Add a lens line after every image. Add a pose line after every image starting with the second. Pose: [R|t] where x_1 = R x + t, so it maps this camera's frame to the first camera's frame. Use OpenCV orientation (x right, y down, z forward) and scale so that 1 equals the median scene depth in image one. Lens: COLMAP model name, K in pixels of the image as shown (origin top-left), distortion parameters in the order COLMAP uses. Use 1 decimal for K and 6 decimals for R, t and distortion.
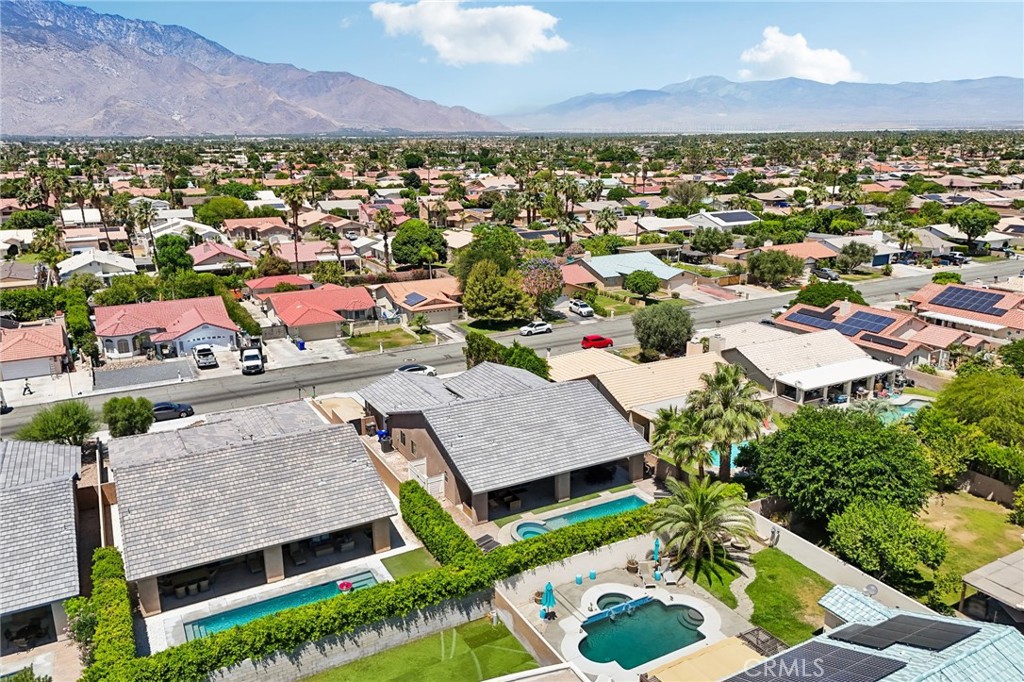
lens RADIAL K [[755.5, 0, 512.0], [0, 755.5, 341.0], [0, 0, 1]] dist [0.057538, -0.058990]
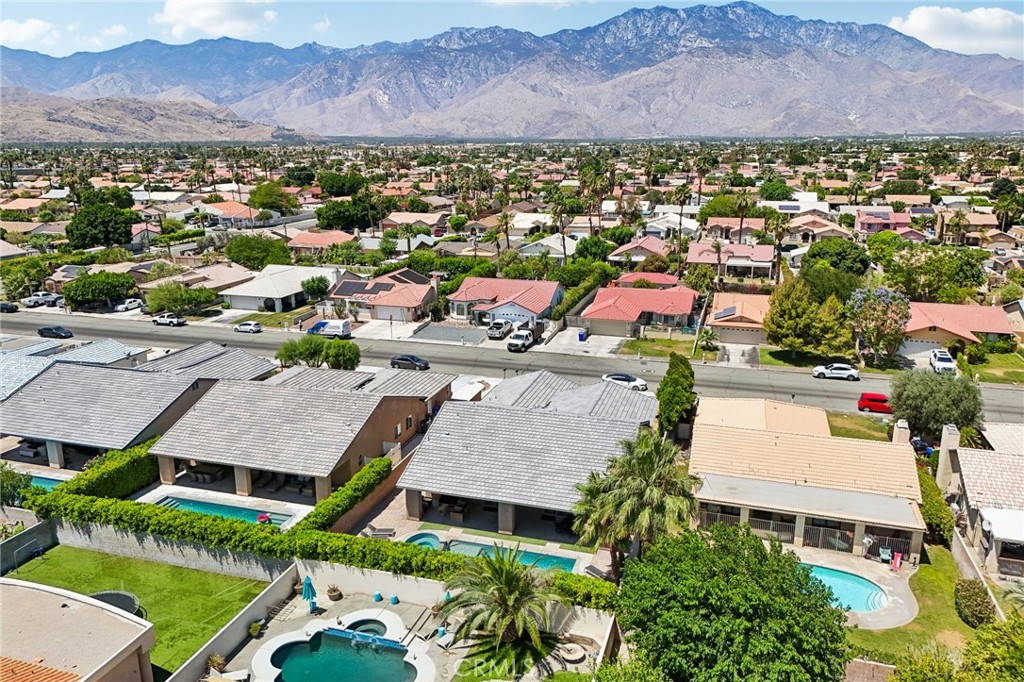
lens RADIAL K [[755.5, 0, 512.0], [0, 755.5, 341.0], [0, 0, 1]] dist [0.057538, -0.058990]
pose [[0.692918, 0.187276, -0.696271, 0.408343], [-0.187203, 0.979291, 0.077099, -0.054145], [0.696290, 0.076921, 0.713627, 0.204662]]
